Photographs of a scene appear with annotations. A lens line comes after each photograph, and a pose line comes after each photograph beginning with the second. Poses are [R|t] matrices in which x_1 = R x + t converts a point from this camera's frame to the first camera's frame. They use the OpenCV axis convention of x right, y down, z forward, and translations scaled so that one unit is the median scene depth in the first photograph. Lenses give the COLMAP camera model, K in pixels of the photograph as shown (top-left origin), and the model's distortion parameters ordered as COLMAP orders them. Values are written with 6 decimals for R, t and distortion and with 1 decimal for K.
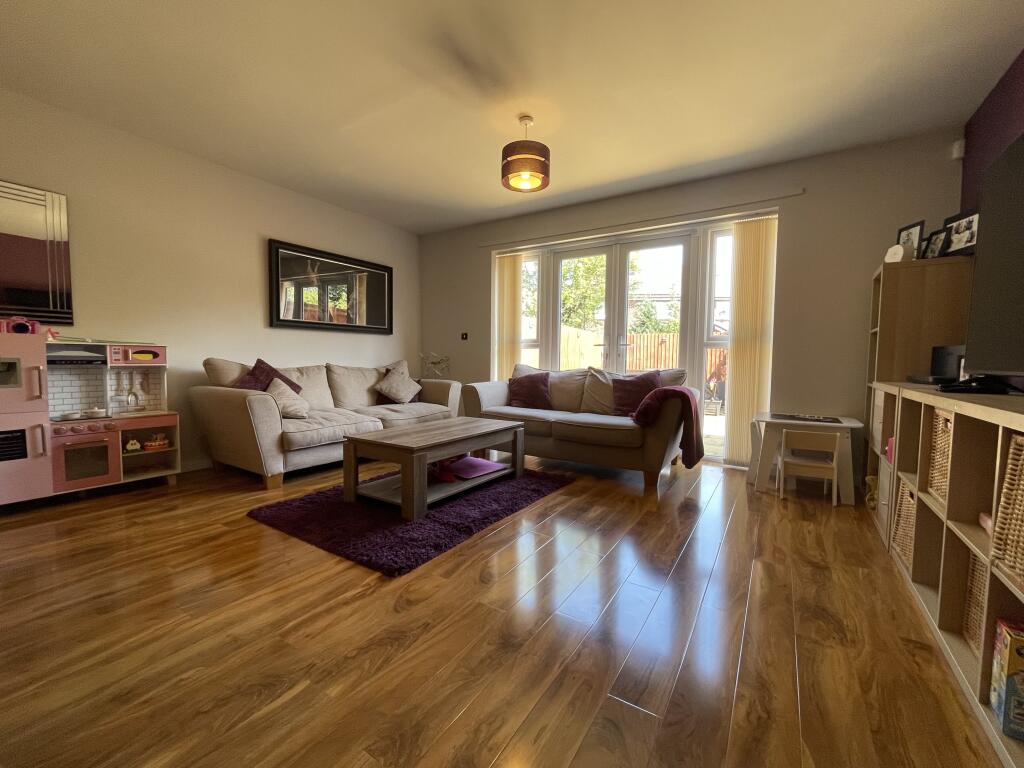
lens RADIAL K [[422.4, 0, 512.0], [0, 422.4, 384.0], [0, 0, 1]] dist [-0.000797, -0.000012]
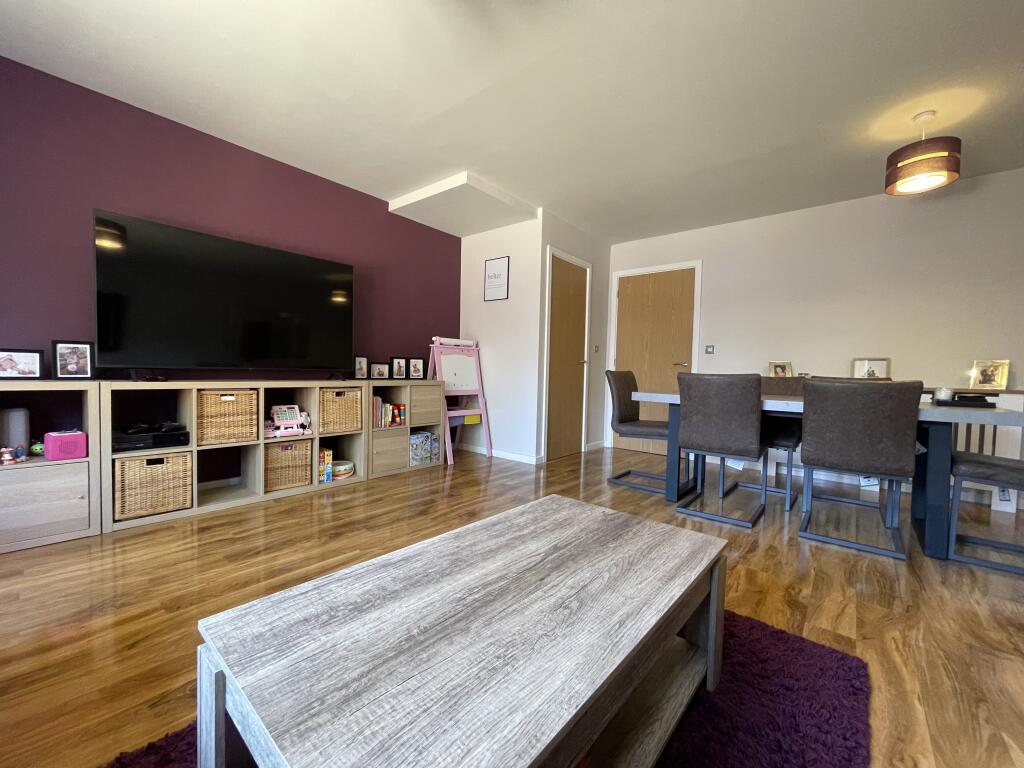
lens RADIAL K [[415.2, 0, 512.0], [0, 415.2, 384.0], [0, 0, 1]] dist [-0.000737, -0.000323]
pose [[-0.991218, -0.042794, 0.125118, -0.163832], [-0.031398, 0.995294, 0.091677, -0.068181], [-0.128453, 0.086944, -0.987897, 1.158280]]
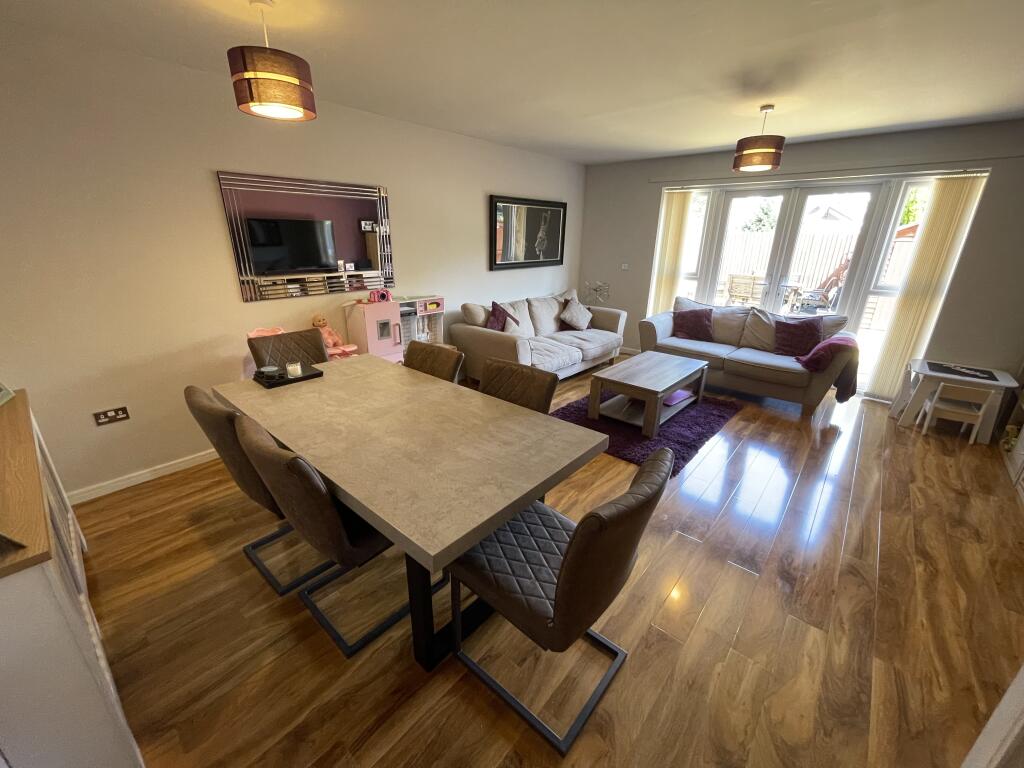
lens RADIAL K [[415.2, 0, 512.0], [0, 415.2, 384.0], [0, 0, 1]] dist [-0.000737, -0.000323]
pose [[0.989124, 0.052999, -0.137204, -0.368598], [-0.012179, 0.959131, 0.282700, -0.184669], [0.146579, -0.277954, 0.949345, -0.285059]]
